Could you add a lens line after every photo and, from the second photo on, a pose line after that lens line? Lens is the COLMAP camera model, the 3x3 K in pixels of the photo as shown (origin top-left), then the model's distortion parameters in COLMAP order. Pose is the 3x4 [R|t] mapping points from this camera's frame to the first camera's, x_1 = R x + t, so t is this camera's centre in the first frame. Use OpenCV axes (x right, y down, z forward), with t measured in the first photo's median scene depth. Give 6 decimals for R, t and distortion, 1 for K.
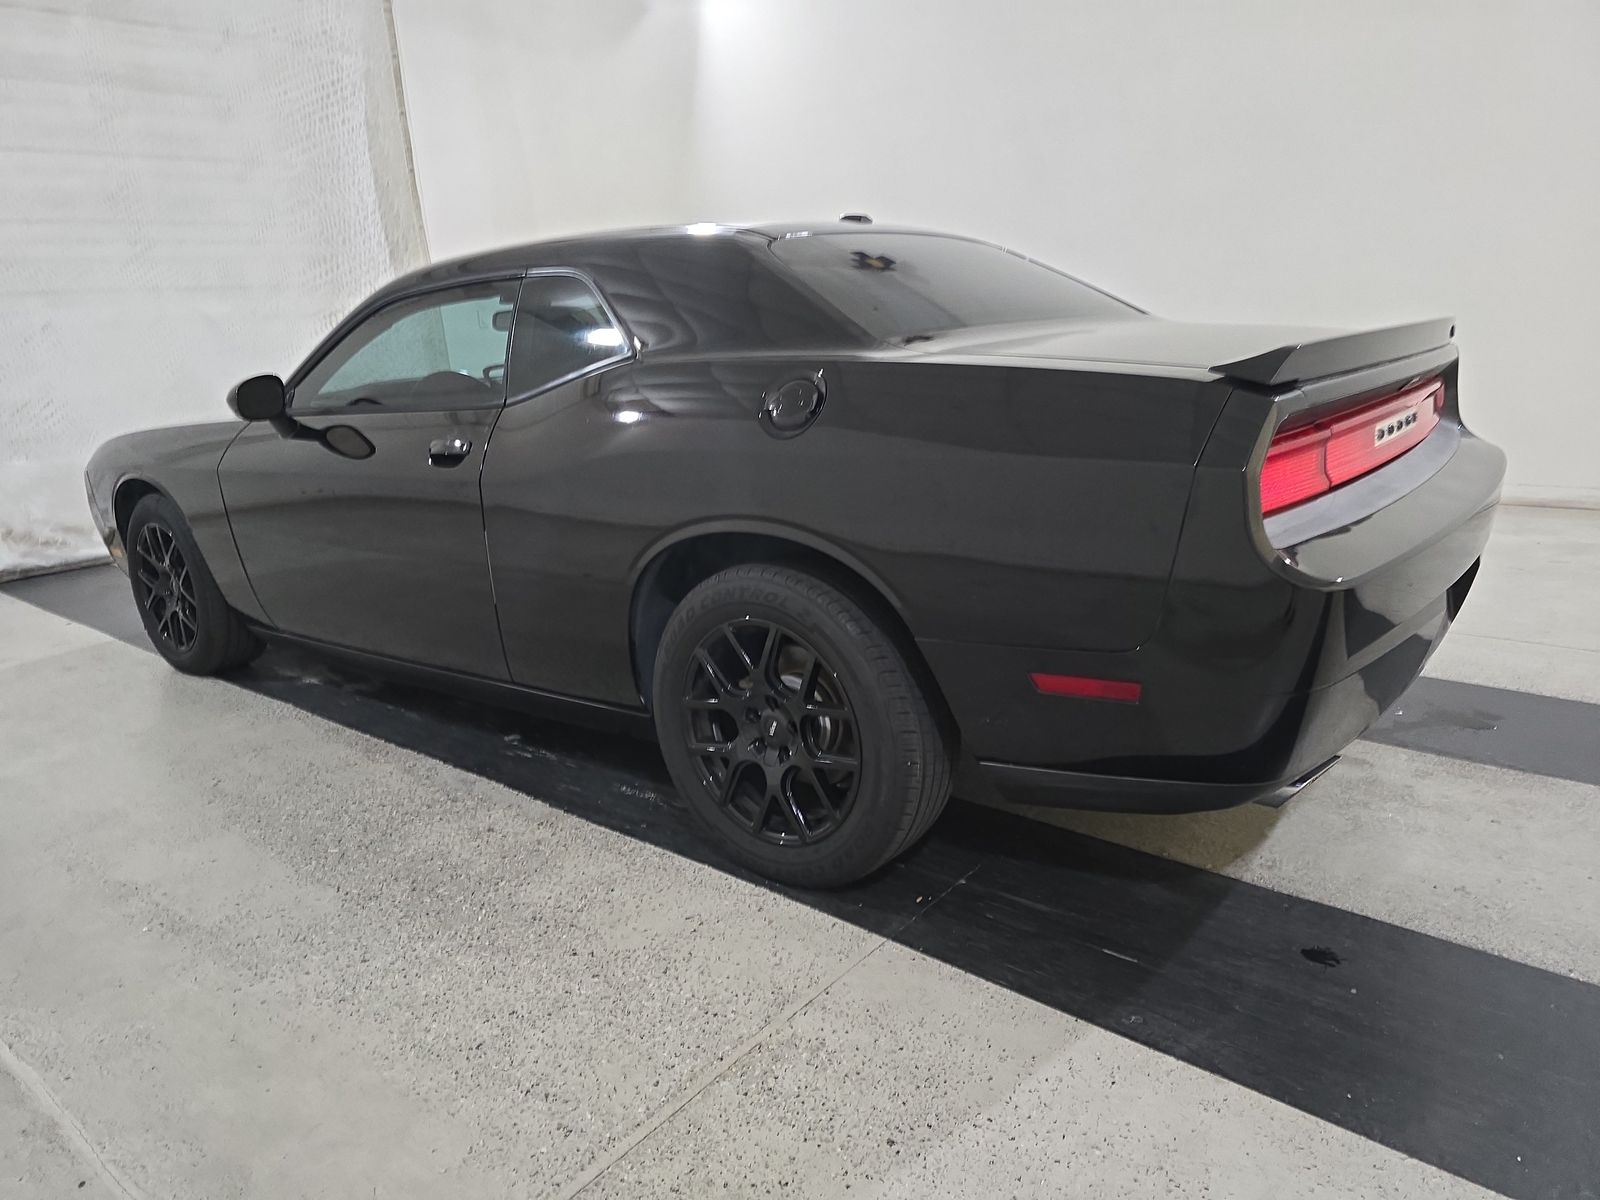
lens RADIAL K [[1075.4, 0, 804.7], [0, 1075.4, 603.4], [0, 0, 1]] dist [0.027139, -0.042664]
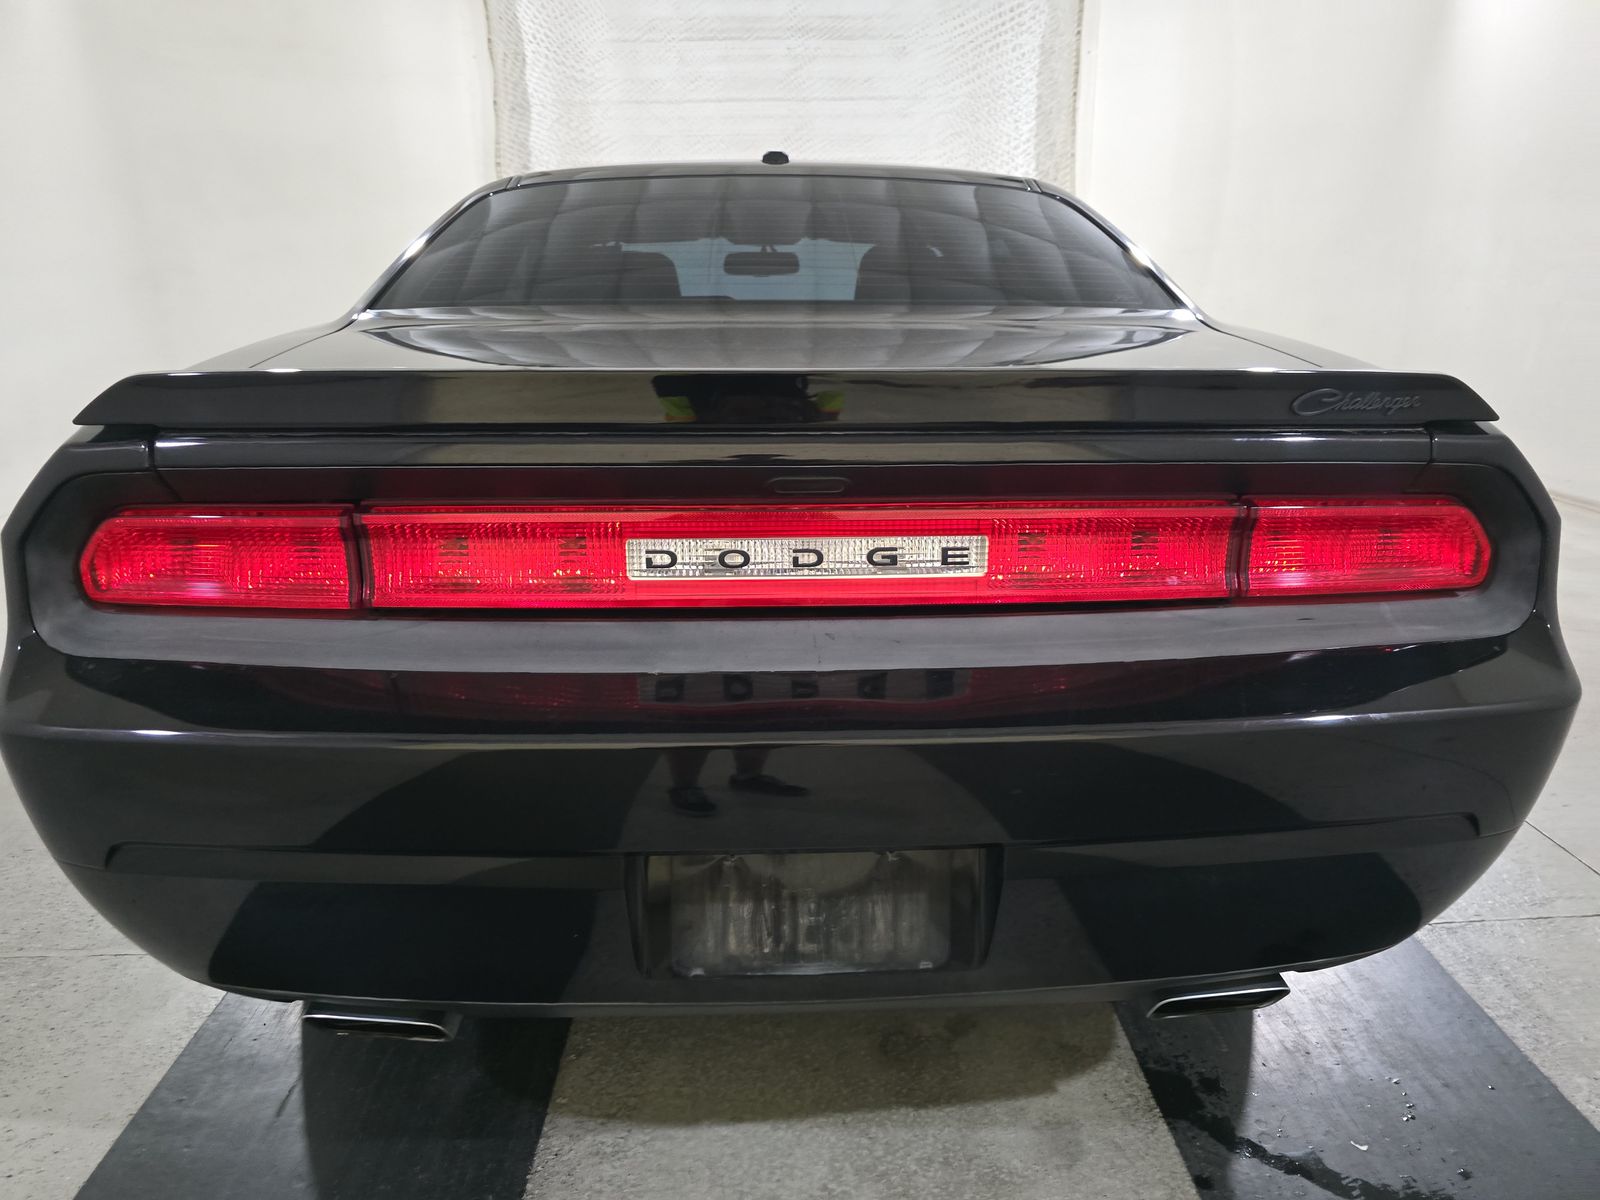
lens RADIAL K [[1075.4, 0, 804.7], [0, 1075.4, 603.4], [0, 0, 1]] dist [0.027139, -0.042664]
pose [[0.662549, 0.262030, -0.701691, 0.437230], [-0.213881, 0.963992, 0.158029, -0.106453], [0.717833, 0.045377, 0.694735, 0.298170]]
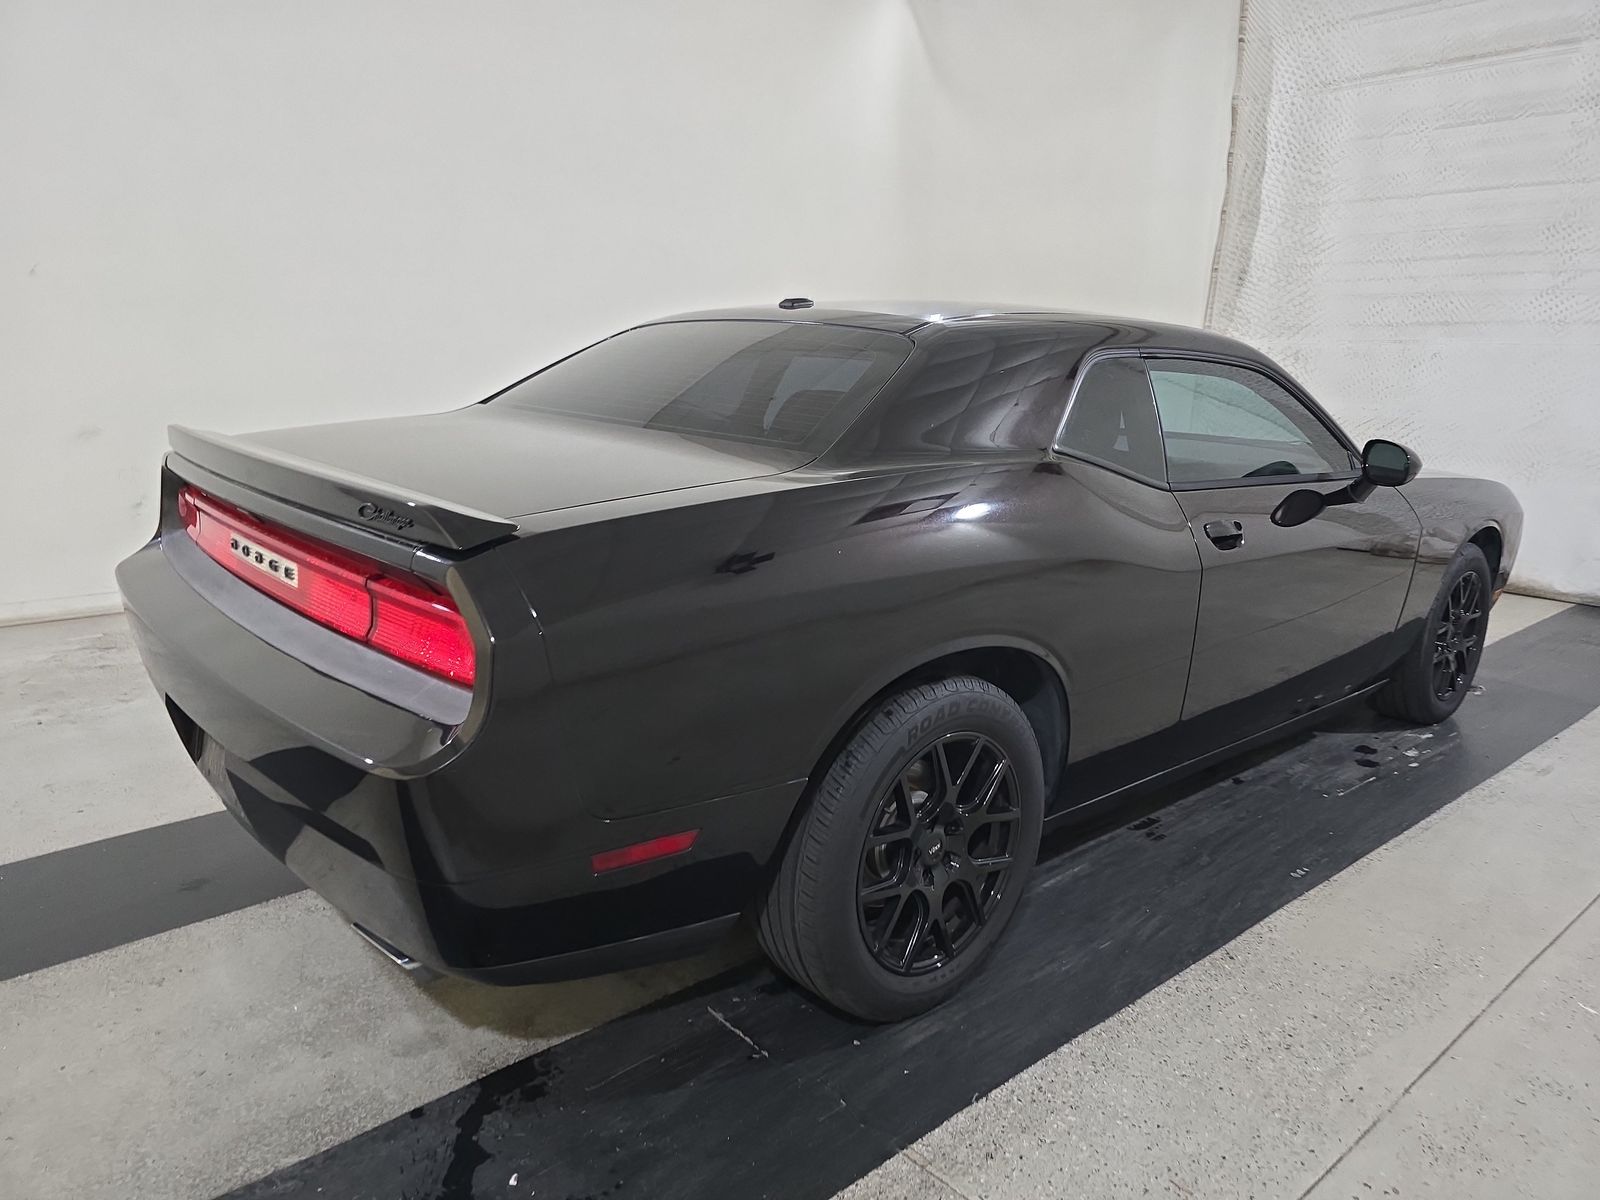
lens RADIAL K [[1075.4, 0, 804.7], [0, 1075.4, 603.4], [0, 0, 1]] dist [0.027139, -0.042664]
pose [[-0.159324, 0.270005, -0.949586, 0.646280], [-0.259298, 0.916656, 0.304148, -0.252910], [0.952565, 0.294684, -0.076034, 0.722928]]
